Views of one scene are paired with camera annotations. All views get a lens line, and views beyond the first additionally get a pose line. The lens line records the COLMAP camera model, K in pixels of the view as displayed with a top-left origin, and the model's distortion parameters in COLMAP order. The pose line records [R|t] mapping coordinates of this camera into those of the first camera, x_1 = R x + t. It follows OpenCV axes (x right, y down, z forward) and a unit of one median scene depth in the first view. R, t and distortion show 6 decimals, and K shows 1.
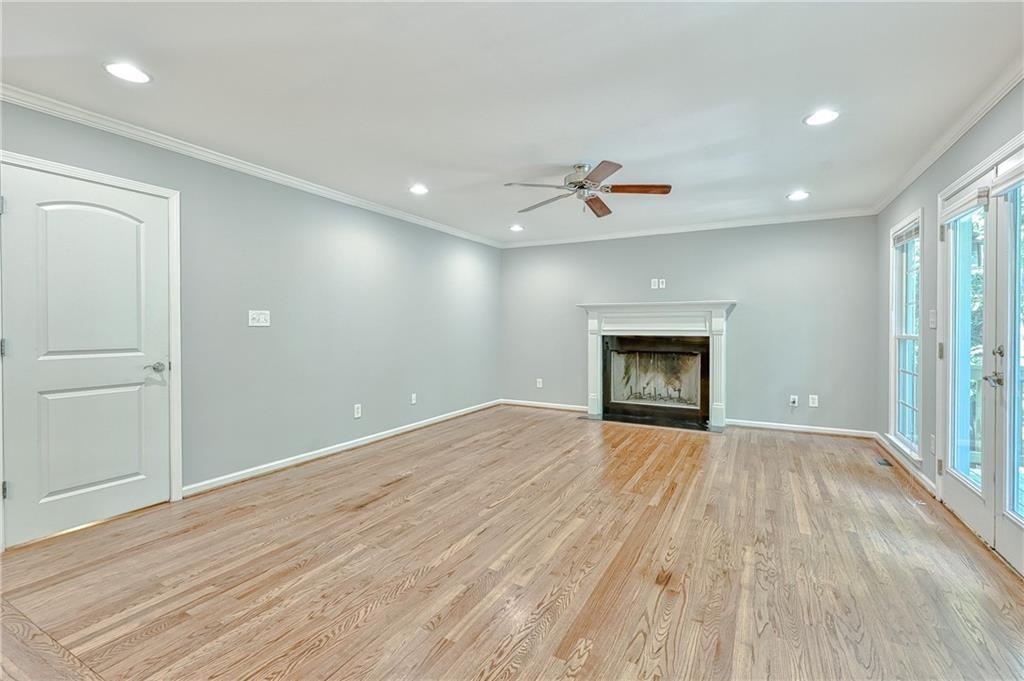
lens RADIAL K [[453.6, 0, 511.3], [0, 453.6, 335.7], [0, 0, 1]] dist [-0.000194, 0.000154]
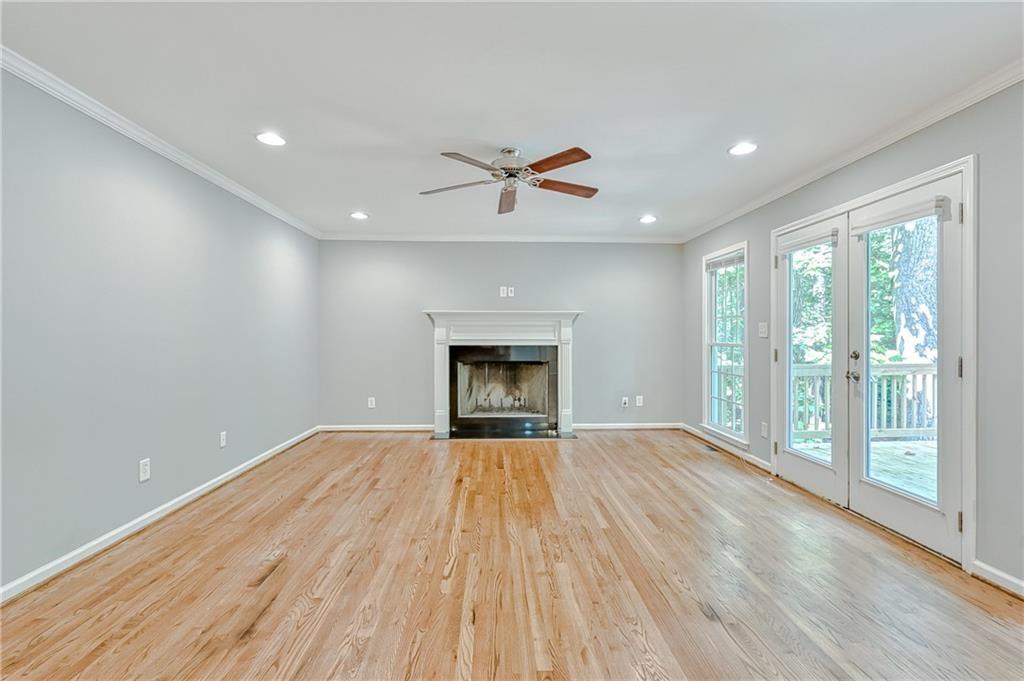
lens RADIAL K [[458.6, 0, 512.0], [0, 458.6, 340.5], [0, 0, 1]] dist [0.000111, 0.000221]
pose [[0.859224, -0.004406, 0.511581, -0.266439], [0.009361, 0.999931, -0.007111, -0.004606], [-0.511514, 0.010899, 0.859206, 0.226617]]
